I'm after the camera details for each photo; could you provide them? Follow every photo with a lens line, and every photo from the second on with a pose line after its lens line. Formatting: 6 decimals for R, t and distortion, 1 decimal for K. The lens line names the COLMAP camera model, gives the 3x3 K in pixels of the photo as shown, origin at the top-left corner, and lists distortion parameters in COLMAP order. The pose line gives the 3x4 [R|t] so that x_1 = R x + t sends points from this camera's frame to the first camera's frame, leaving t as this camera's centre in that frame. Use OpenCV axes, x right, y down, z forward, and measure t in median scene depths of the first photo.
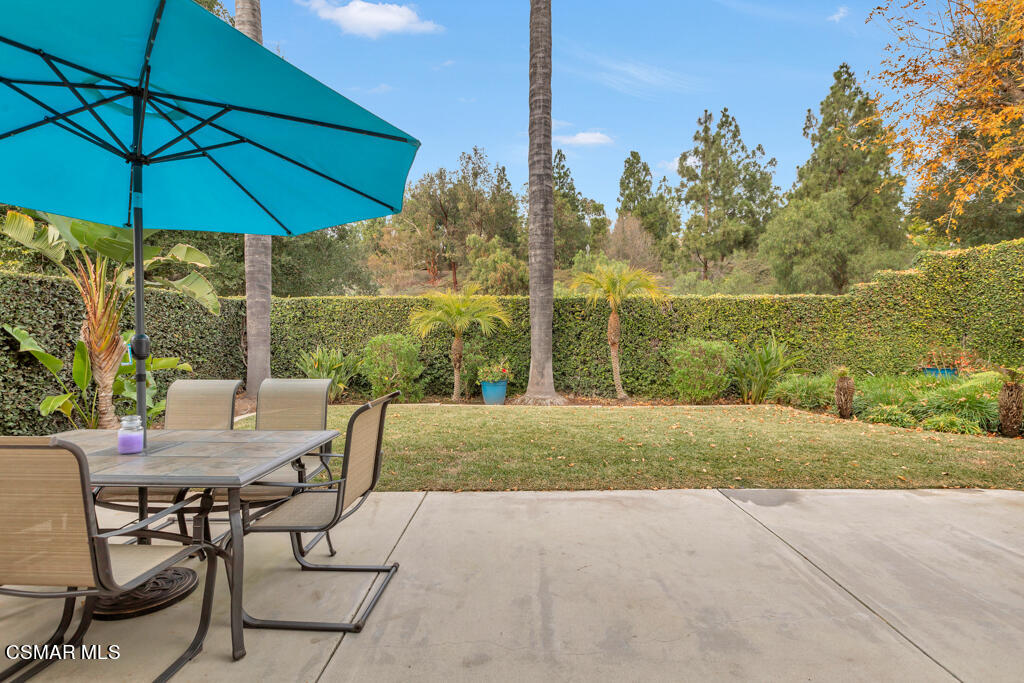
lens RADIAL K [[479.9, 0, 510.4], [0, 479.9, 337.7], [0, 0, 1]] dist [-0.003457, -0.000629]
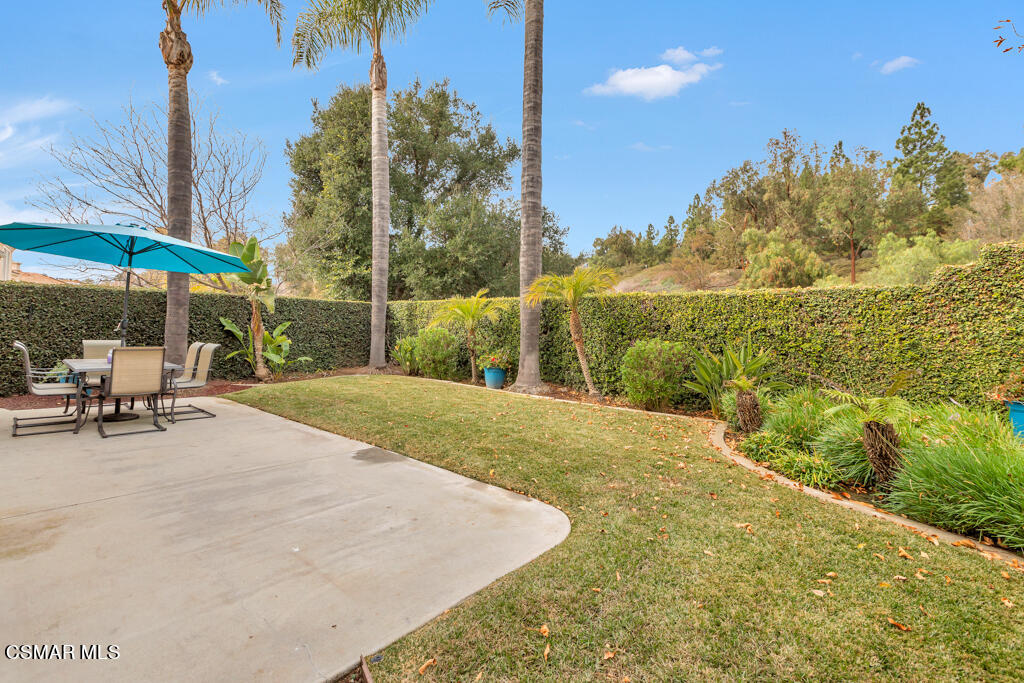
lens RADIAL K [[465.3, 0, 512.6], [0, 465.3, 314.8], [0, 0, 1]] dist [0.002150, 0.000467]
pose [[0.755050, 0.000284, -0.655667, 0.776586], [-0.033240, 0.998731, -0.037846, -0.001218], [0.654824, 0.050370, 0.754101, 0.141825]]
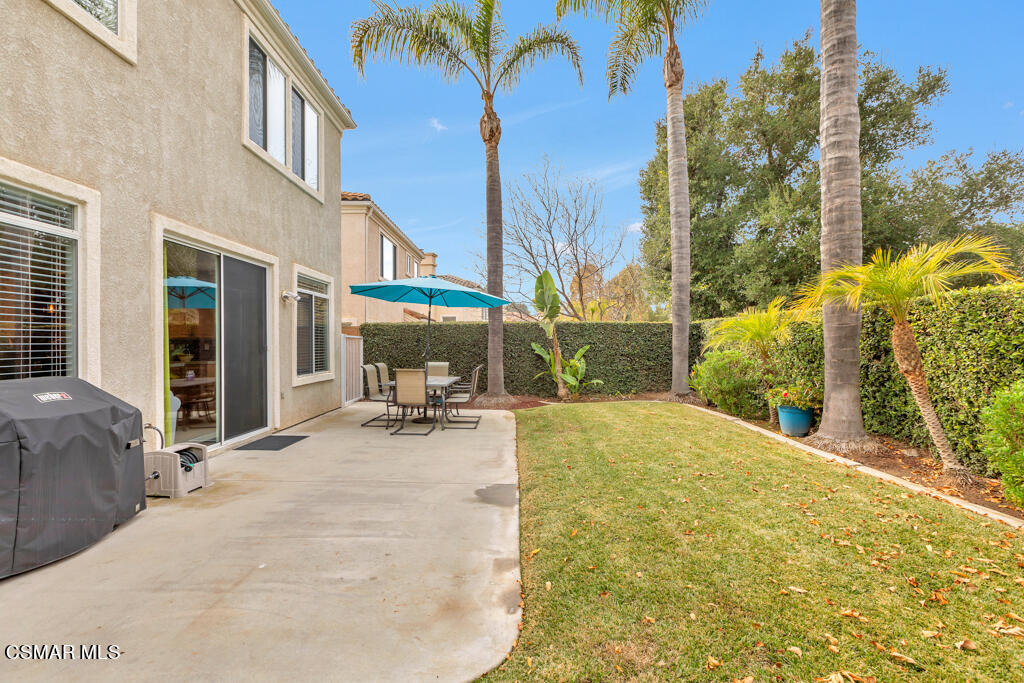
lens RADIAL K [[459.2, 0, 512.0], [0, 459.2, 341.5], [0, 0, 1]] dist [0.000640, 0.000629]
pose [[0.002027, 0.000414, -0.999998, 0.798332], [-0.017609, 0.999845, 0.000378, -0.018959], [0.999843, 0.017608, 0.002034, 0.496906]]
